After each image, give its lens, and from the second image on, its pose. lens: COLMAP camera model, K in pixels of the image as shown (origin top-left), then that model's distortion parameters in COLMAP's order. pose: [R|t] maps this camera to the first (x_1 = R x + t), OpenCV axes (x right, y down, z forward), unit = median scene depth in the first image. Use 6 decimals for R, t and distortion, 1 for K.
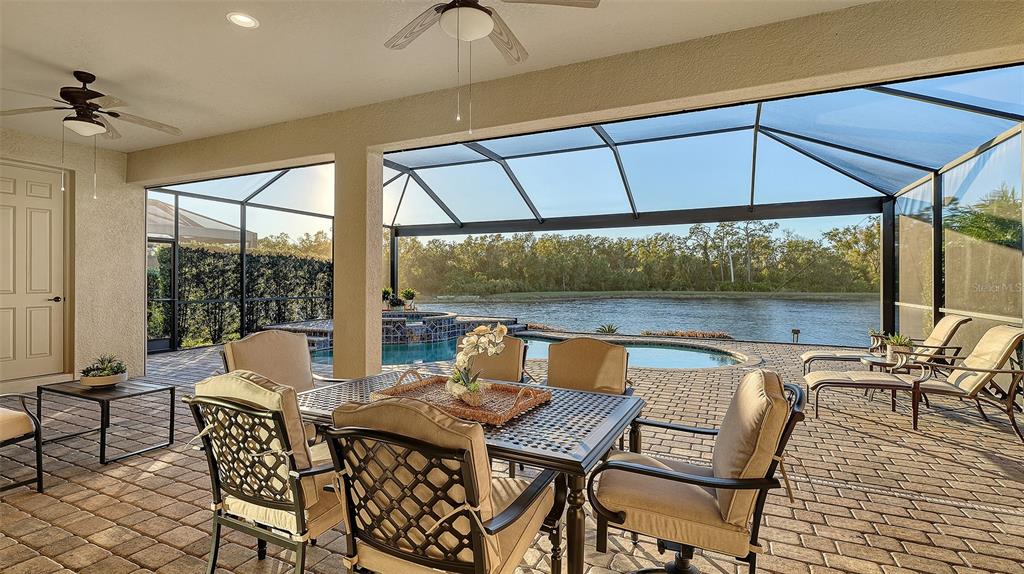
lens RADIAL K [[469.7, 0, 512.0], [0, 469.7, 287.0], [0, 0, 1]] dist [-0.011660, 0.000161]
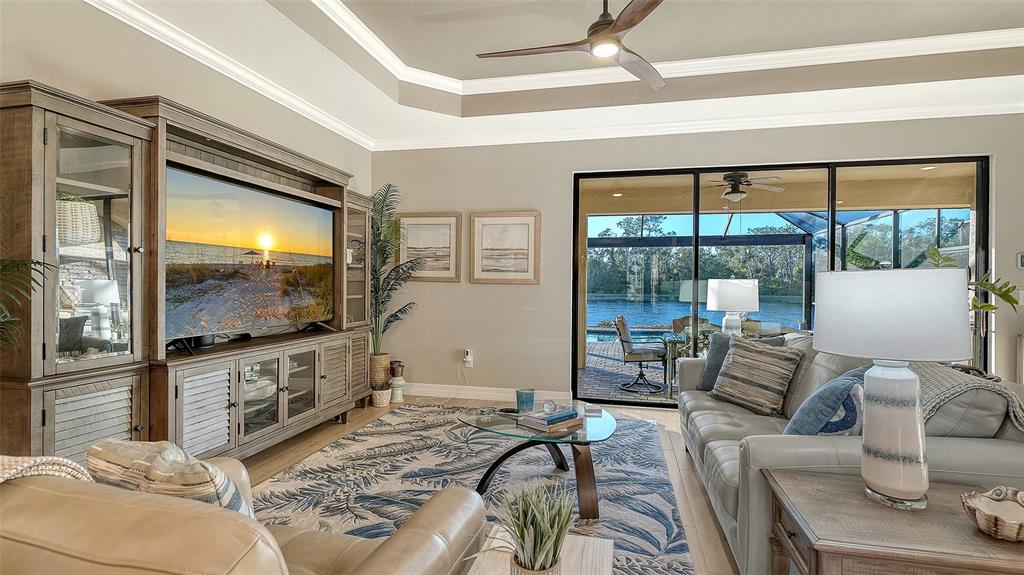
lens RADIAL K [[483.9, 0, 512.0], [0, 483.9, 287.5], [0, 0, 1]] dist [-0.001383, -0.000544]
pose [[0.977967, 0.009921, 0.208523, -0.683974], [-0.009784, 0.999951, -0.001687, -0.008151], [-0.208530, -0.000391, 0.978016, -0.508419]]
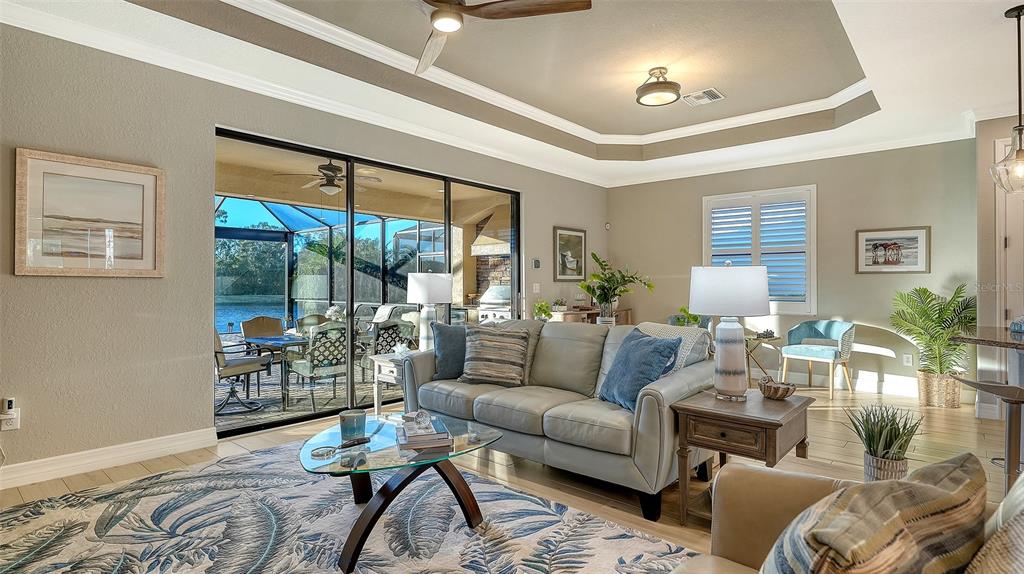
lens RADIAL K [[512.7, 0, 512.0], [0, 512.7, 287.0], [0, 0, 1]] dist [-0.000821, -0.000315]
pose [[0.275882, 0.000714, 0.961191, -0.910926], [0.006183, 0.999978, -0.002517, -0.001602], [-0.961172, 0.006638, 0.275871, -0.267105]]
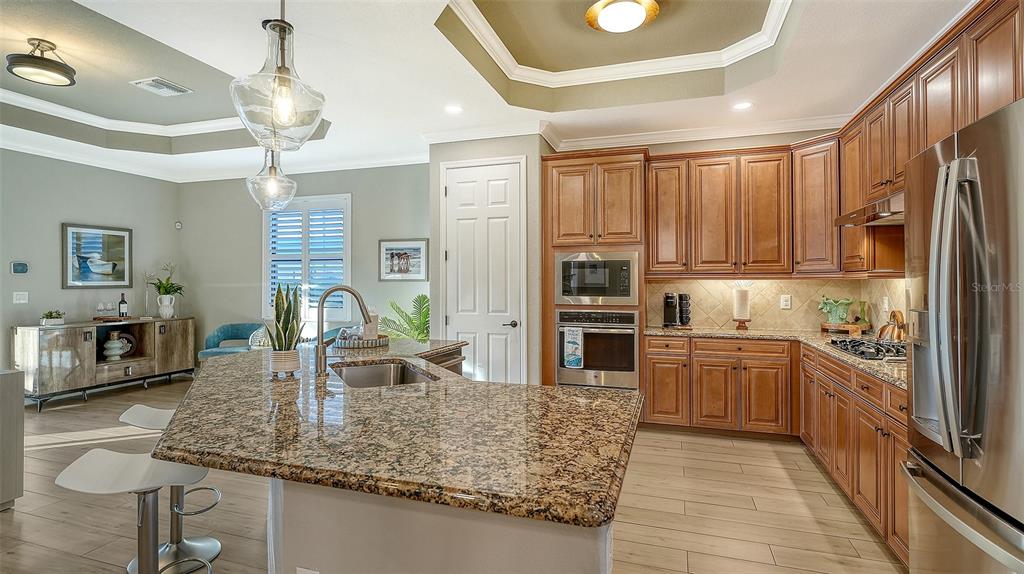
lens RADIAL K [[503.6, 0, 512.0], [0, 503.6, 287.0], [0, 0, 1]] dist [0.000711, -0.000565]
pose [[-0.114291, -0.002848, 0.993443, -0.820864], [0.009590, 0.999946, 0.003970, -0.014761], [-0.993401, 0.009981, -0.114257, -0.754244]]
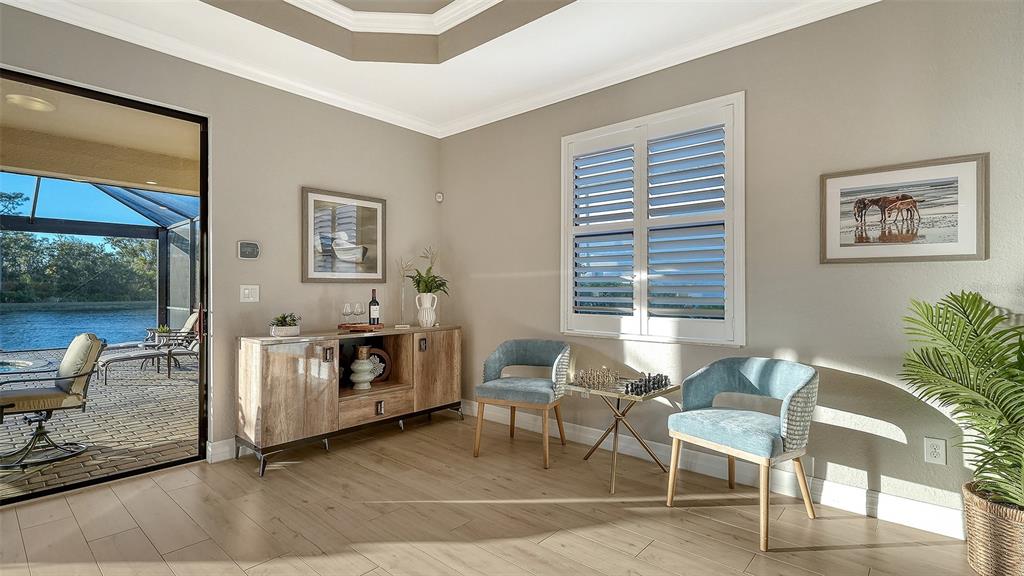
lens RADIAL K [[475.2, 0, 512.0], [0, 475.2, 288.0], [0, 0, 1]] dist [-0.000418, 0.000001]
pose [[0.271297, 0.007912, 0.962463, -0.320179], [0.007507, 0.999918, -0.010336, -0.000429], [-0.962466, 0.010029, 0.271216, -0.462141]]
